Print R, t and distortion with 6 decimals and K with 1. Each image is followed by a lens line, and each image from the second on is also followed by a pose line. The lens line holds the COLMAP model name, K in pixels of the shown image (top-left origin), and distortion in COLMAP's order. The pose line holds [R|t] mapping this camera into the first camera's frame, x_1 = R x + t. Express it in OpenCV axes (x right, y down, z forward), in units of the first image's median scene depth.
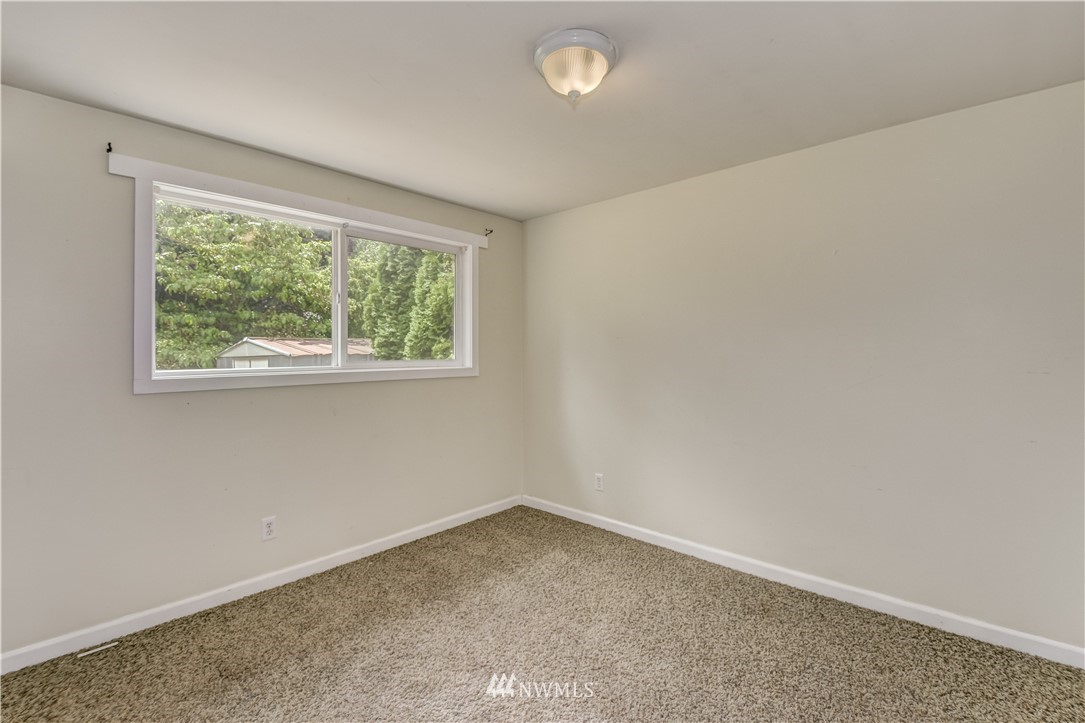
lens RADIAL K [[494.9, 0, 539.1], [0, 494.9, 351.3], [0, 0, 1]] dist [-0.005379, -0.000727]
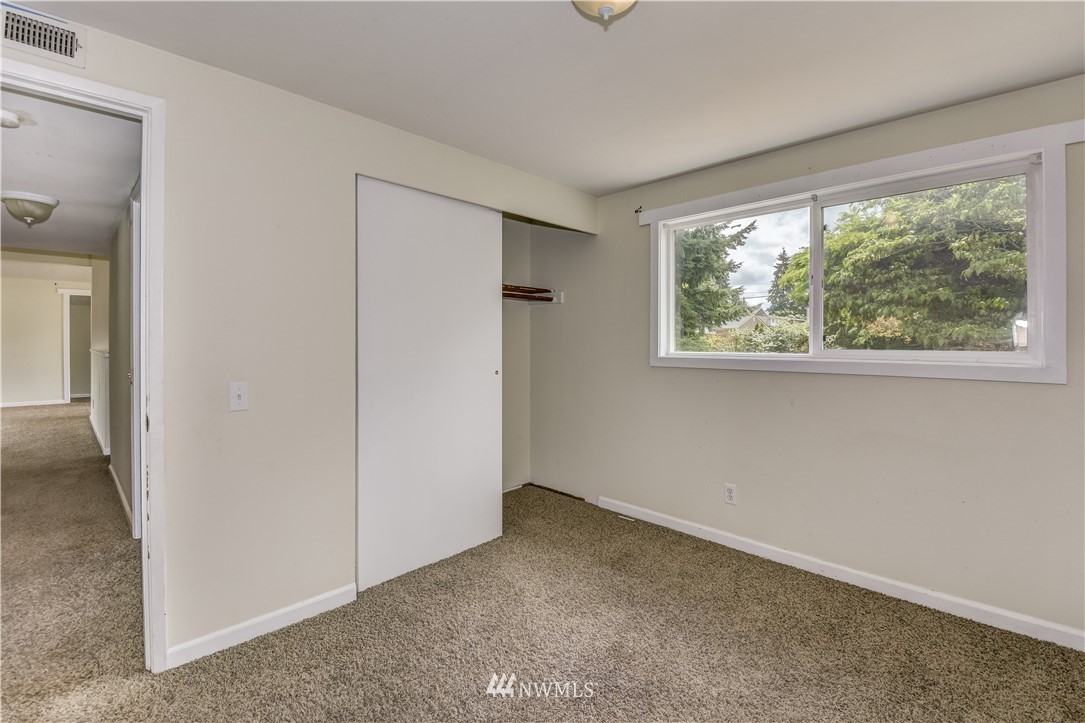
lens RADIAL K [[491.3, 0, 548.7], [0, 491.3, 337.7], [0, 0, 1]] dist [-0.002674, -0.000417]
pose [[-0.045450, -0.002771, -0.998963, 0.598101], [-0.000974, 0.999996, -0.002729, 0.003989], [0.998966, 0.000849, -0.045453, 0.635557]]
